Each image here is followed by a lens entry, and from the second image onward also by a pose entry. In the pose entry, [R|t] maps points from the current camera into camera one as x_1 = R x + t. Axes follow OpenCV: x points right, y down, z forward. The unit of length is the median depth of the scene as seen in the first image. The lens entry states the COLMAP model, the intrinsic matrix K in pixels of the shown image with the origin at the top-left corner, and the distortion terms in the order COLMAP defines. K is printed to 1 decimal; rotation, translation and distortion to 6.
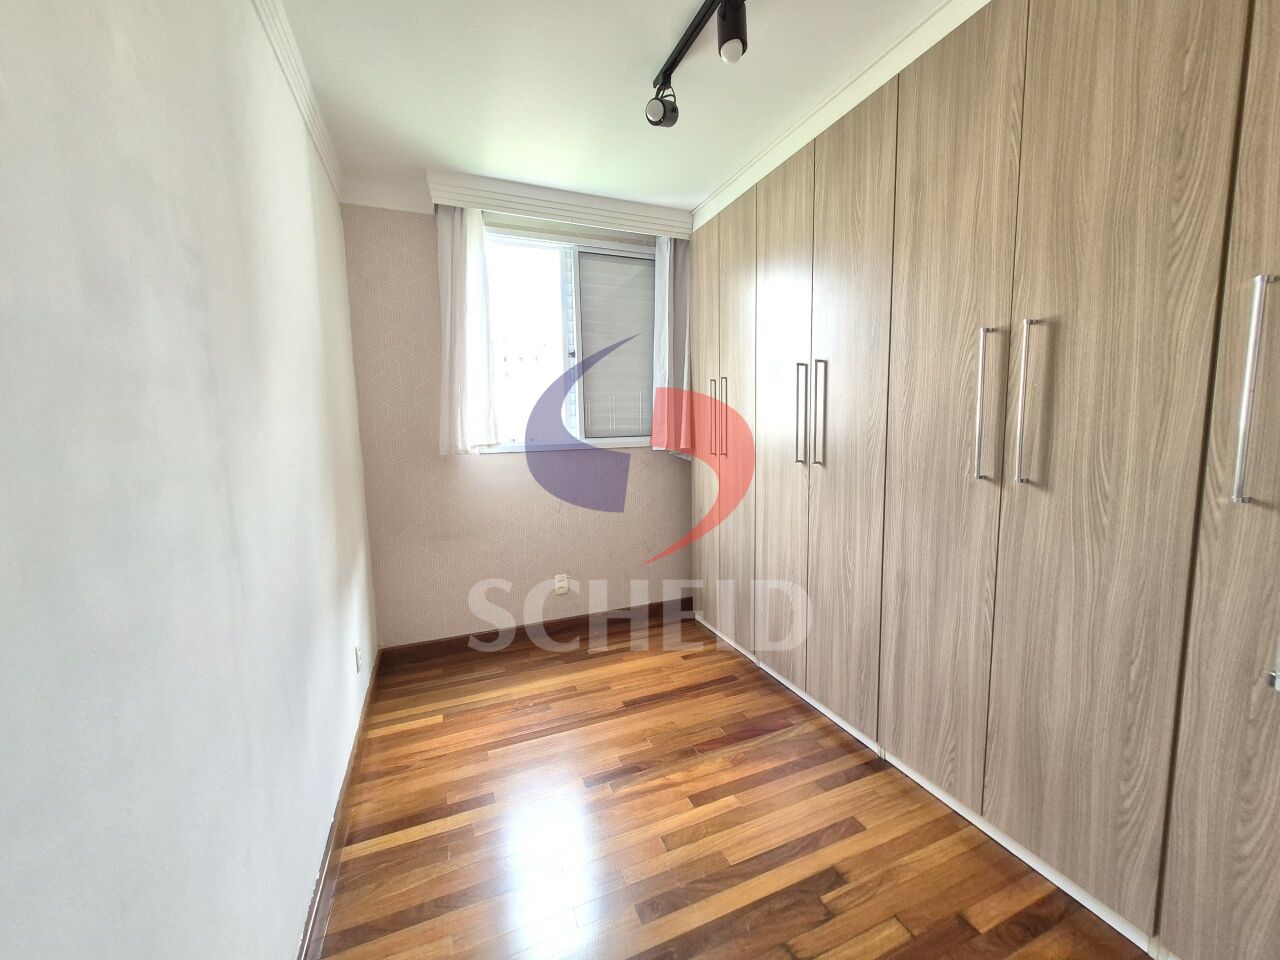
lens RADIAL K [[499.6, 0, 648.4], [0, 499.6, 487.0], [0, 0, 1]] dist [-0.000007, -0.001120]
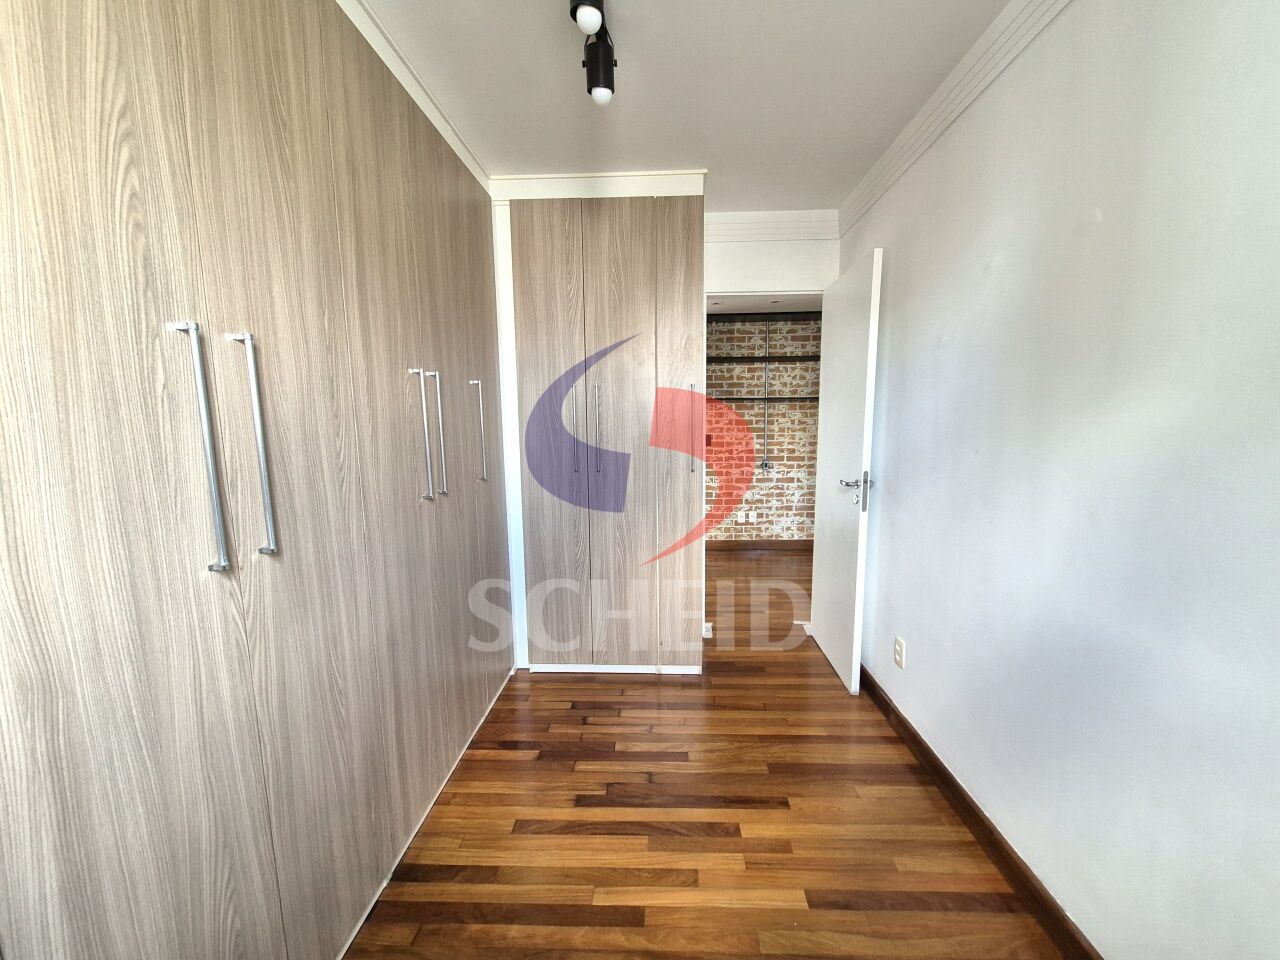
lens RADIAL K [[499.6, 0, 648.0], [0, 499.6, 485.4], [0, 0, 1]] dist [-0.000007, -0.001120]
pose [[-0.910289, -0.025201, 0.413206, -0.262738], [0.080627, 0.968238, 0.236674, -0.261799], [-0.406046, 0.248757, -0.879344, 1.694170]]
